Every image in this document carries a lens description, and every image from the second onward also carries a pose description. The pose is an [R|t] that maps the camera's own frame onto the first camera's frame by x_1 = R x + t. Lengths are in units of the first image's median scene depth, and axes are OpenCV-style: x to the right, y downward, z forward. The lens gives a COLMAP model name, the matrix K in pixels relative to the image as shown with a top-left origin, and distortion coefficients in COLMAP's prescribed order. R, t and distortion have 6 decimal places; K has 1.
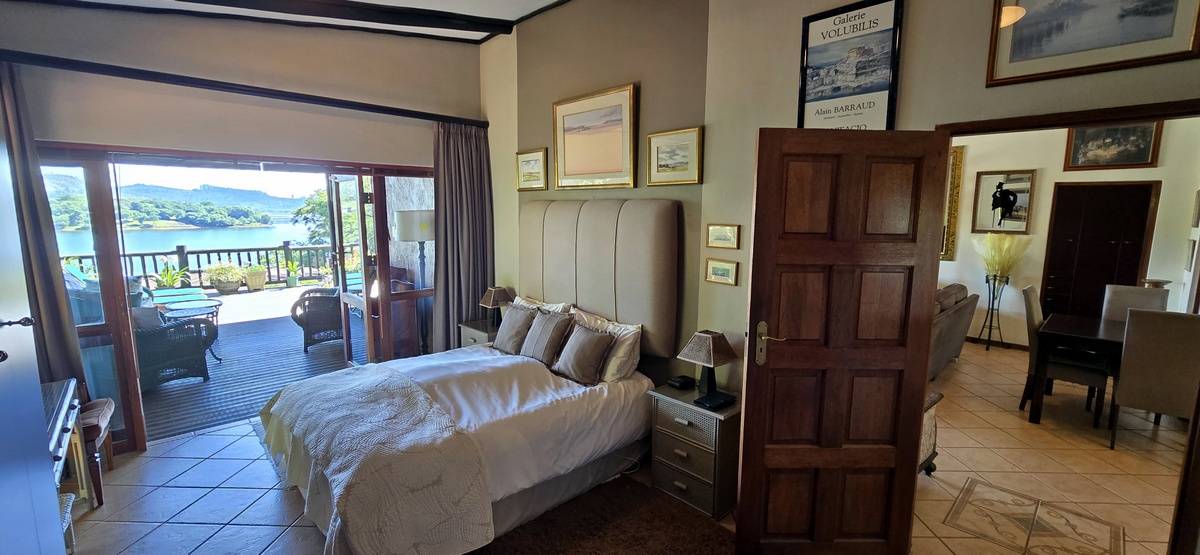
lens RADIAL K [[492.4, 0, 609.9], [0, 492.4, 277.6], [0, 0, 1]] dist [-0.010732, 0.003553]
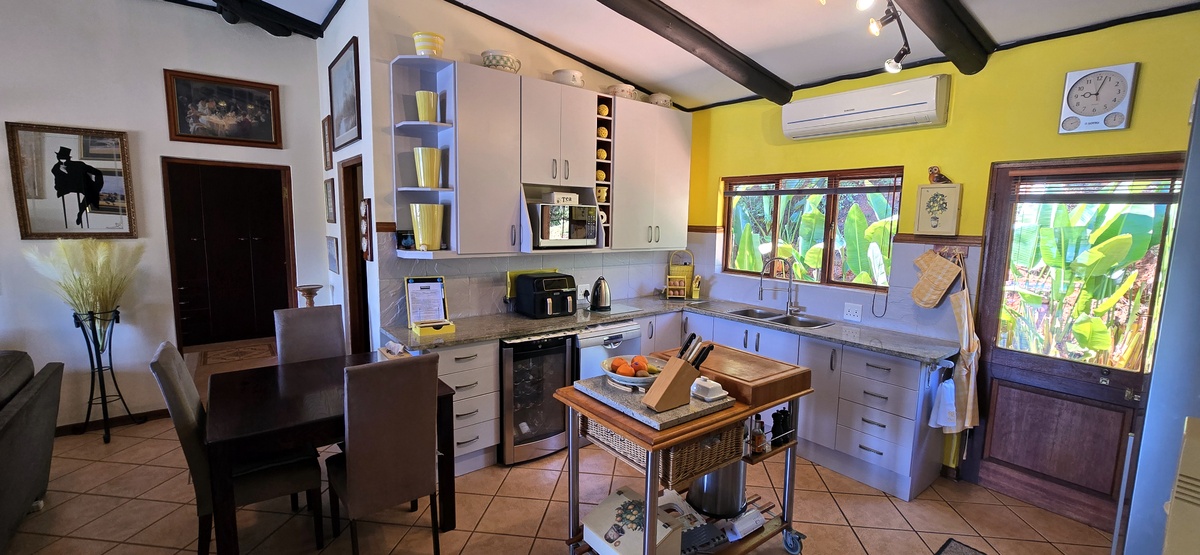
lens RADIAL K [[492.4, 0, 601.9], [0, 492.4, 277.8], [0, 0, 1]] dist [-0.010732, 0.003553]
pose [[0.101581, -0.126361, 0.986770, 0.297547], [0.118036, 0.986425, 0.114166, -0.038956], [-0.987800, 0.104878, 0.115117, 0.351670]]
